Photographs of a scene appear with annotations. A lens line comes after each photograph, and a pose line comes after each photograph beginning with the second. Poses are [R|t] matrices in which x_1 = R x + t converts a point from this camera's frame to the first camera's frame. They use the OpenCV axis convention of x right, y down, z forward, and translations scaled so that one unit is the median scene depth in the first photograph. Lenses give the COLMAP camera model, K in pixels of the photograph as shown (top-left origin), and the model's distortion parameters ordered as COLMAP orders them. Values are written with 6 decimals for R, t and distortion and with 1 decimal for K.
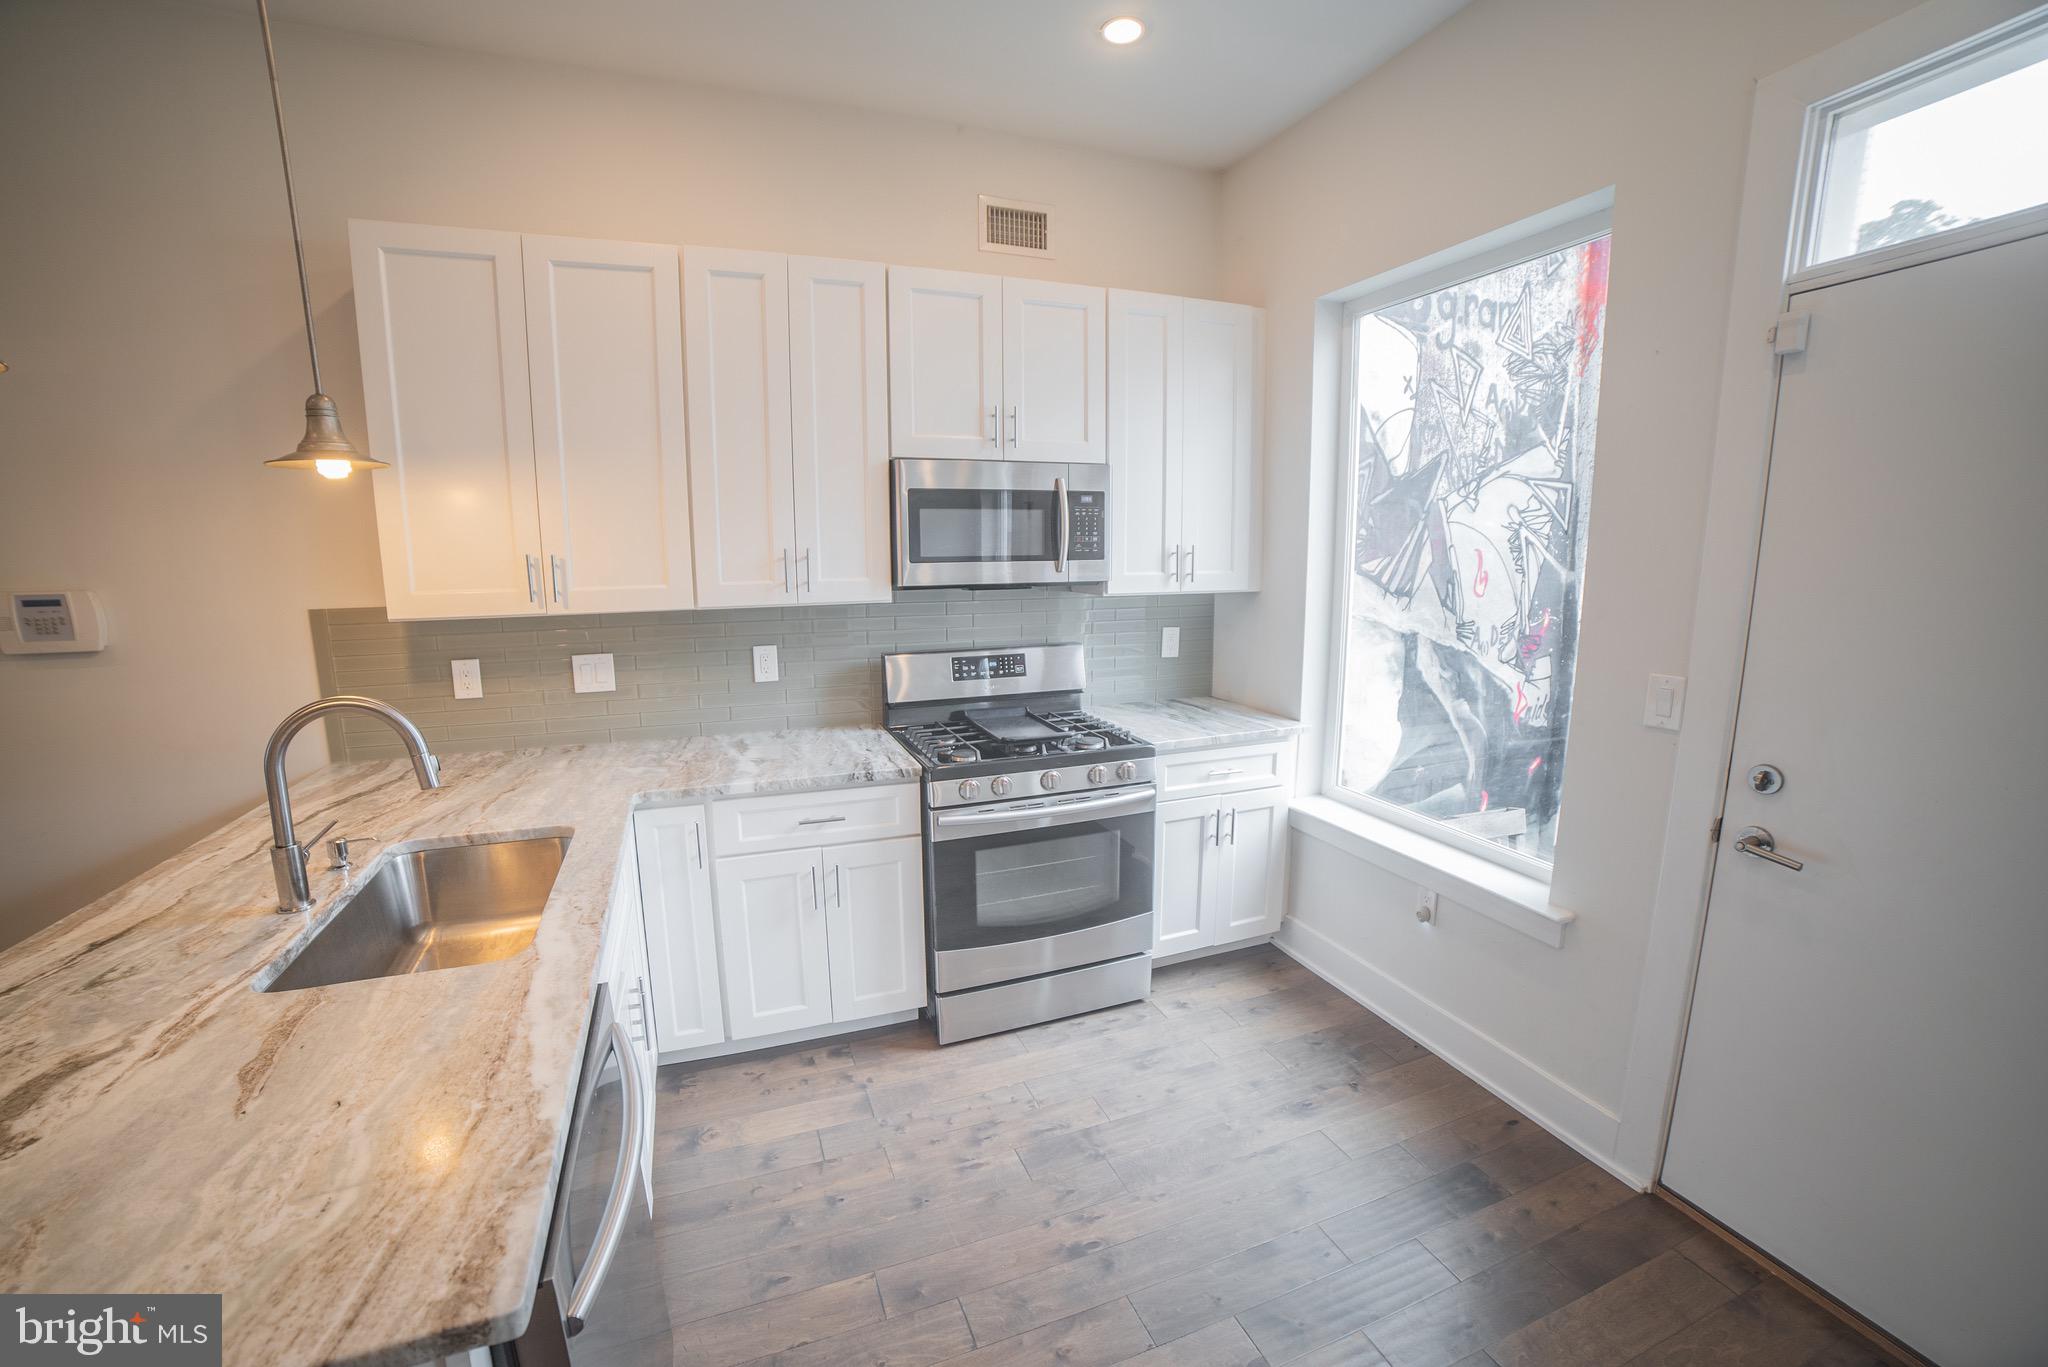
lens RADIAL K [[830.4, 0, 1011.0], [0, 830.4, 684.2], [0, 0, 1]] dist [-0.110913, 0.038165]
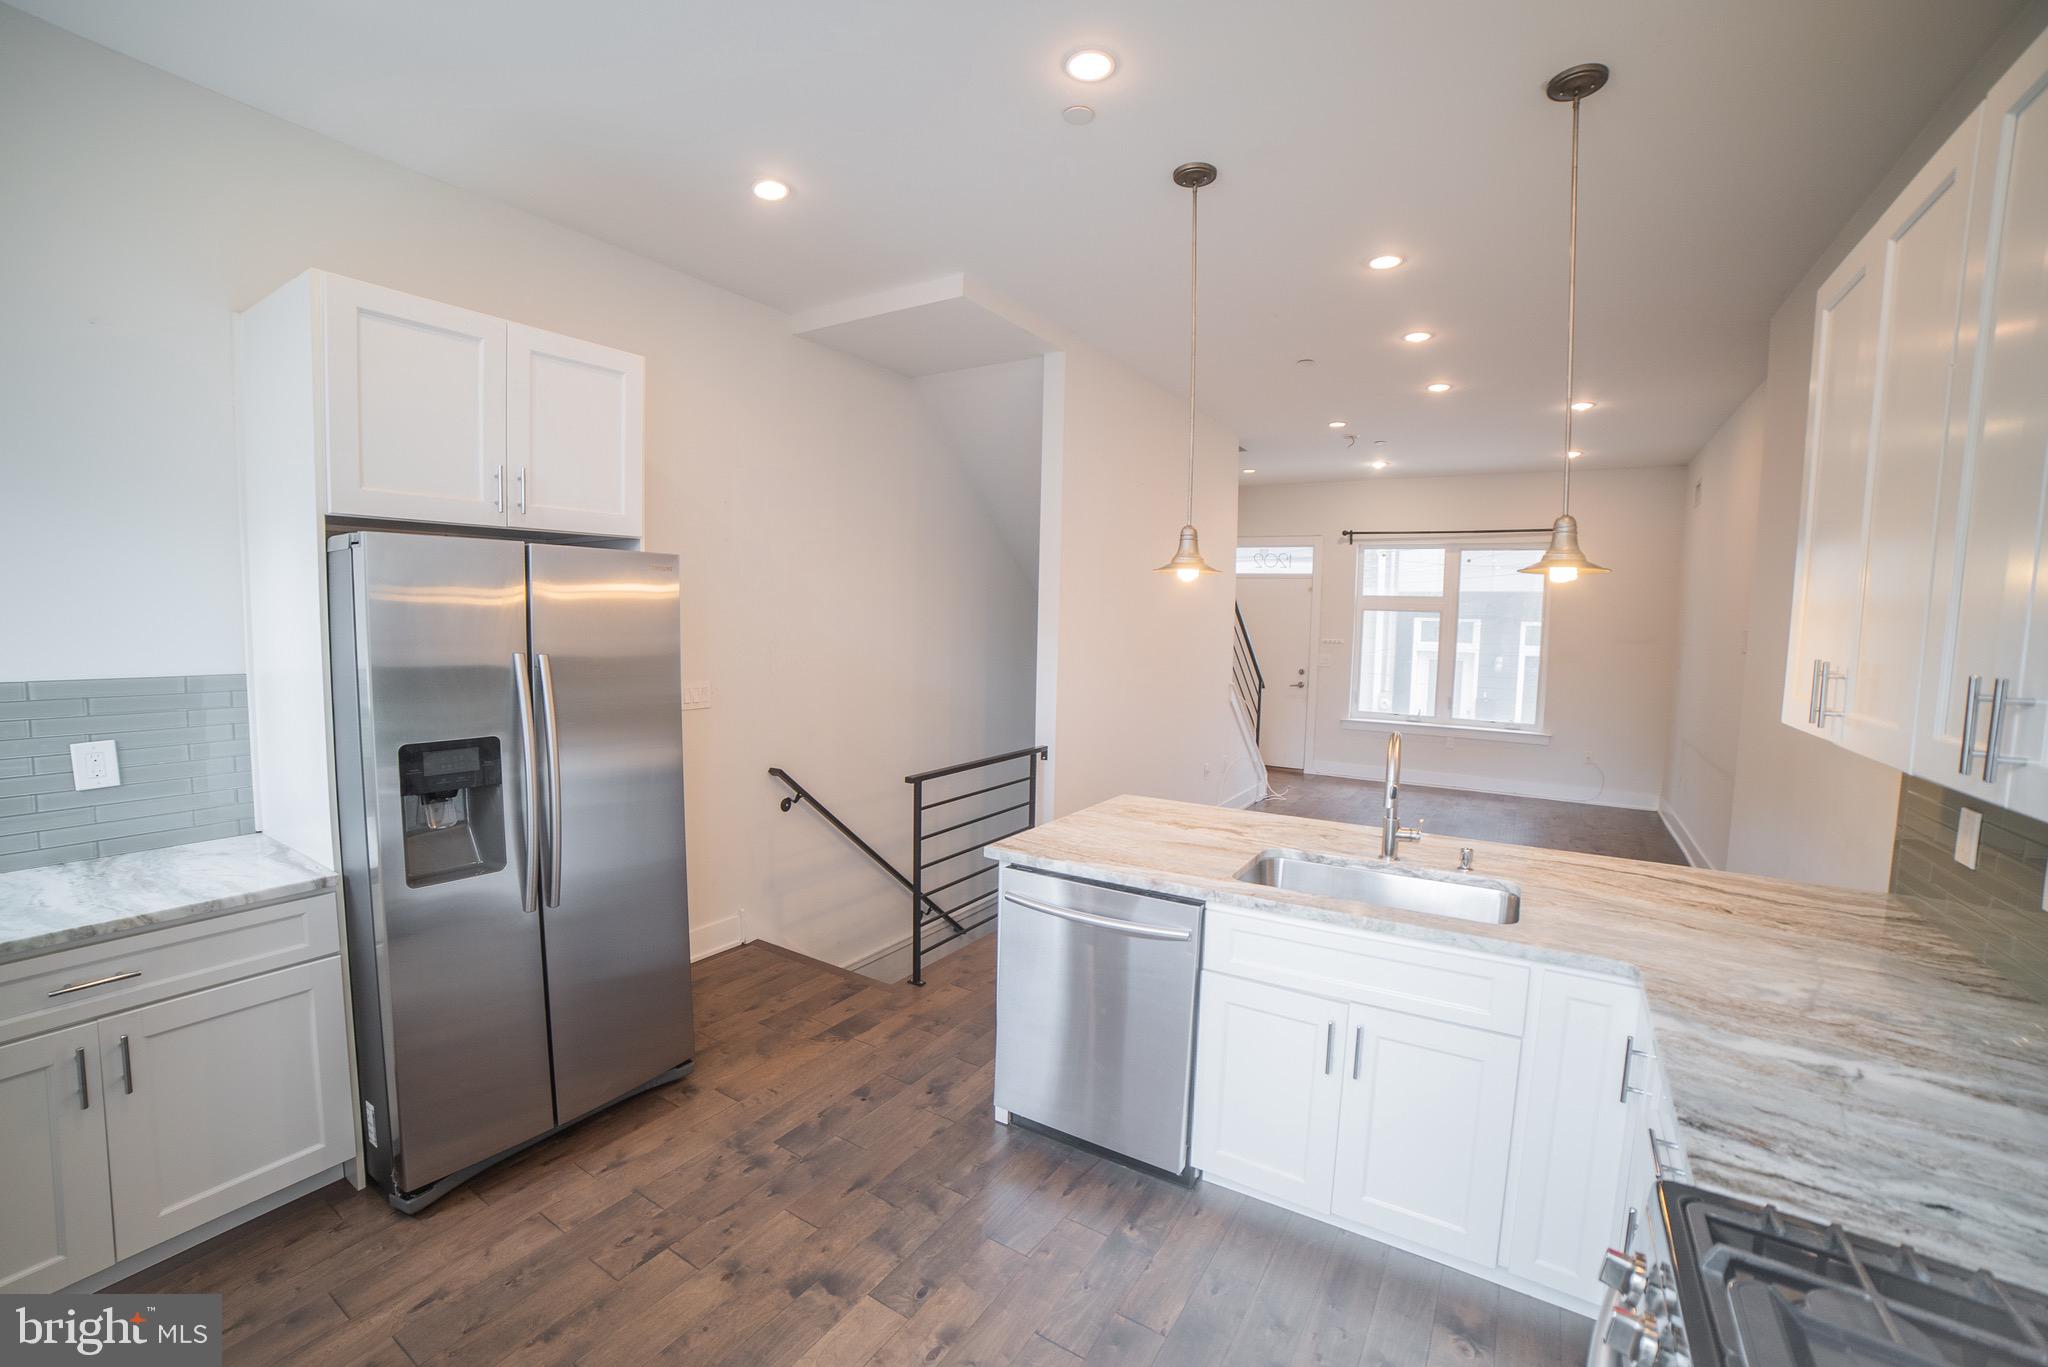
lens RADIAL K [[858.5, 0, 1012.2], [0, 858.5, 685.7], [0, 0, 1]] dist [-0.113447, 0.040663]
pose [[-0.805041, 0.038291, -0.591981, 0.347062], [-0.112840, 0.969811, 0.216182, -0.168777], [0.582388, 0.240834, -0.776417, 0.899075]]
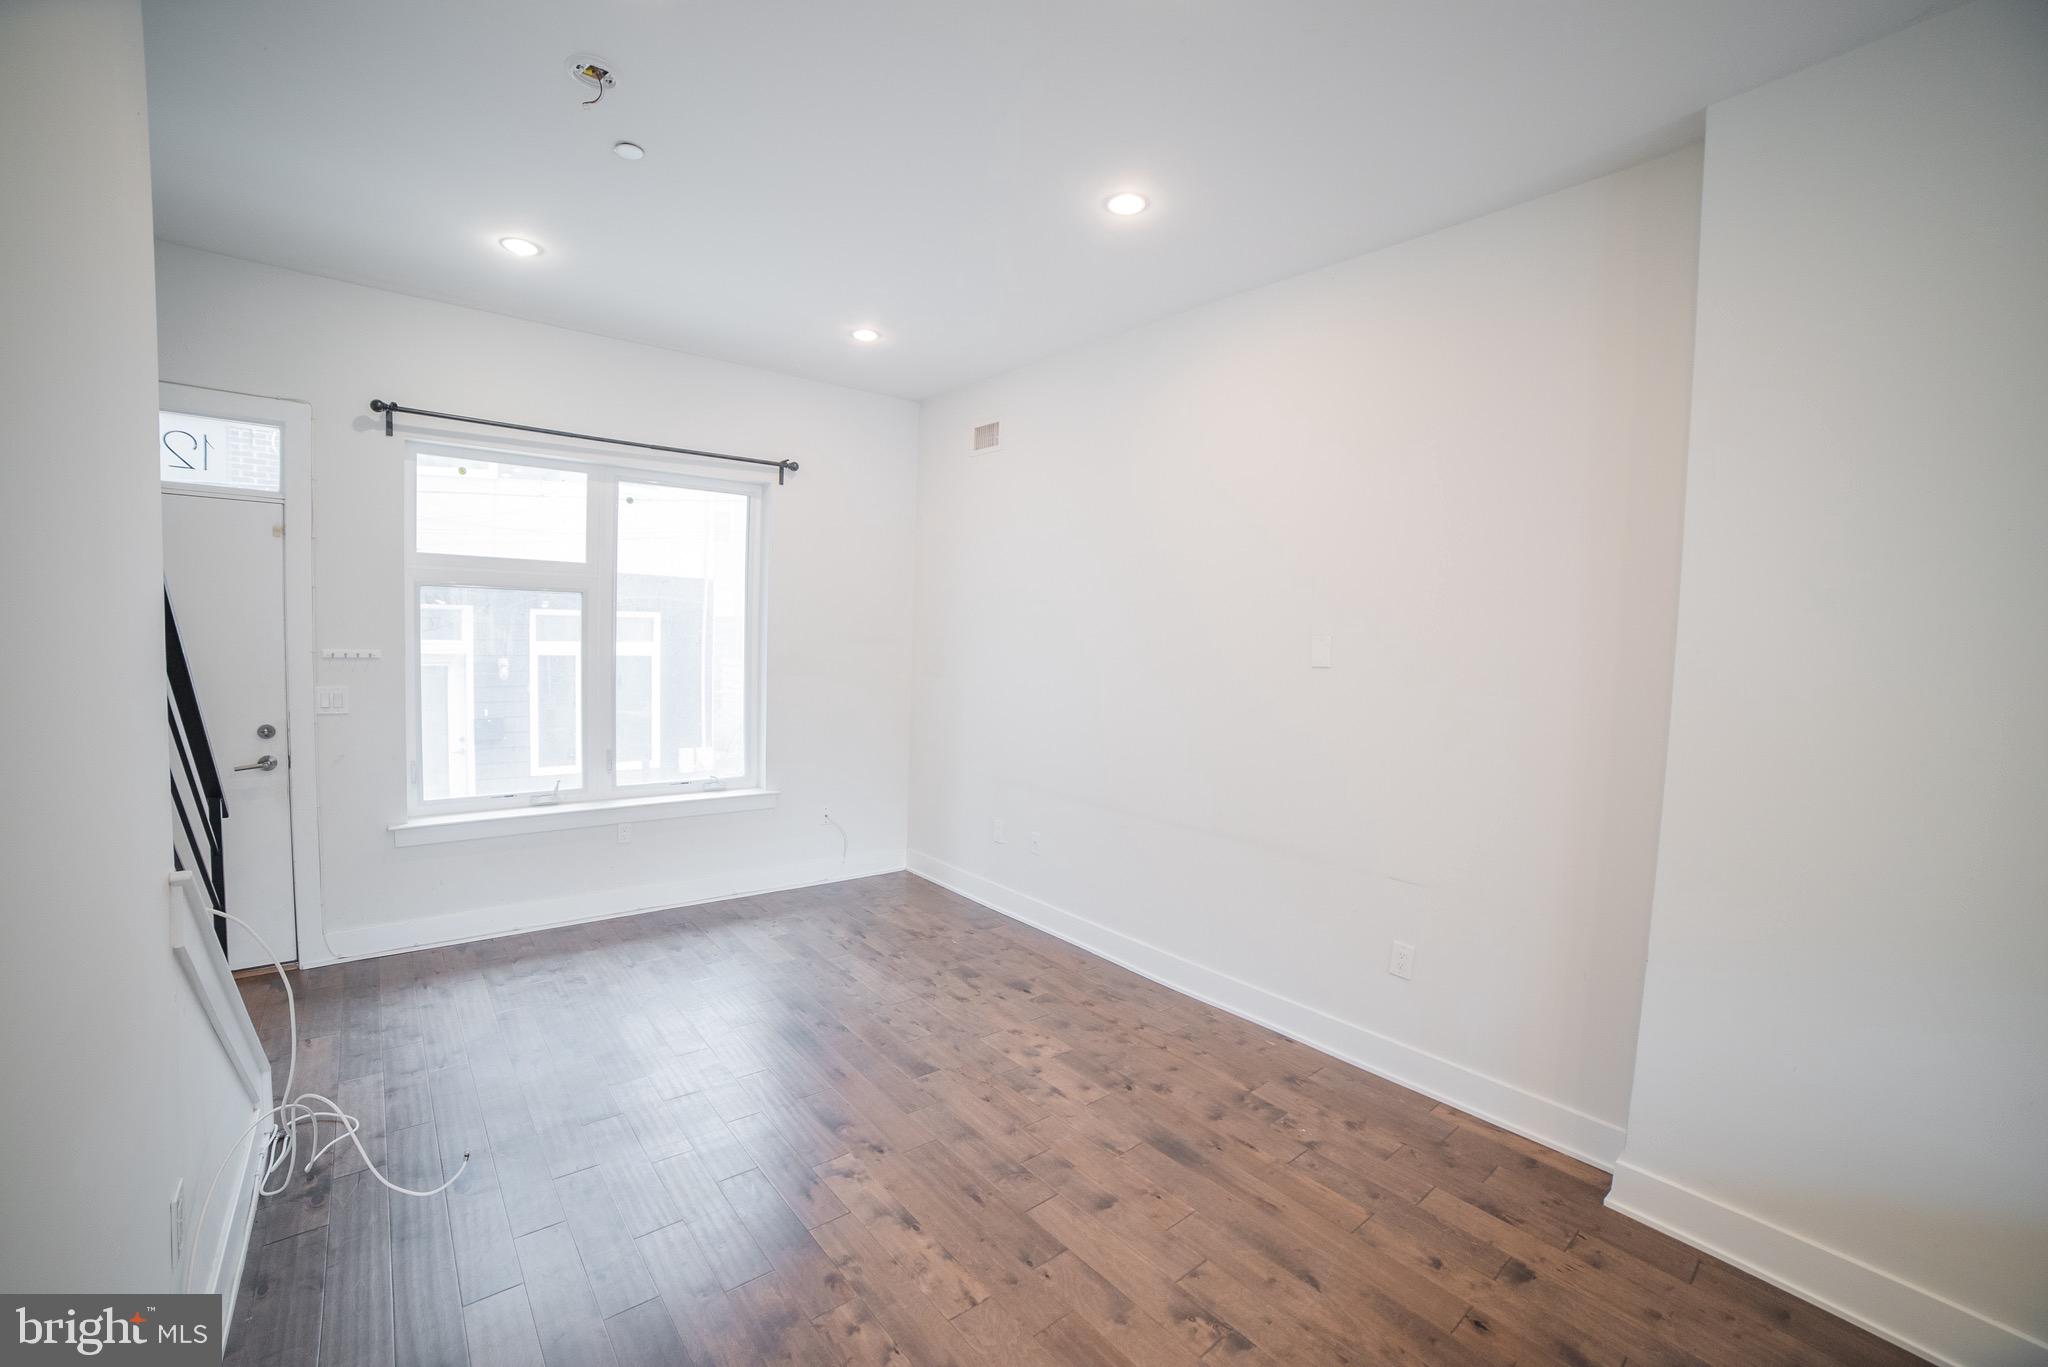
lens RADIAL K [[830.4, 0, 1011.0], [0, 830.4, 684.2], [0, 0, 1]] dist [-0.110913, 0.038165]
pose [[0.321422, 0.075440, -0.943926, -0.862604], [-0.188057, 0.982052, 0.014451, 0.030531], [0.928074, 0.172867, 0.329841, -0.228530]]
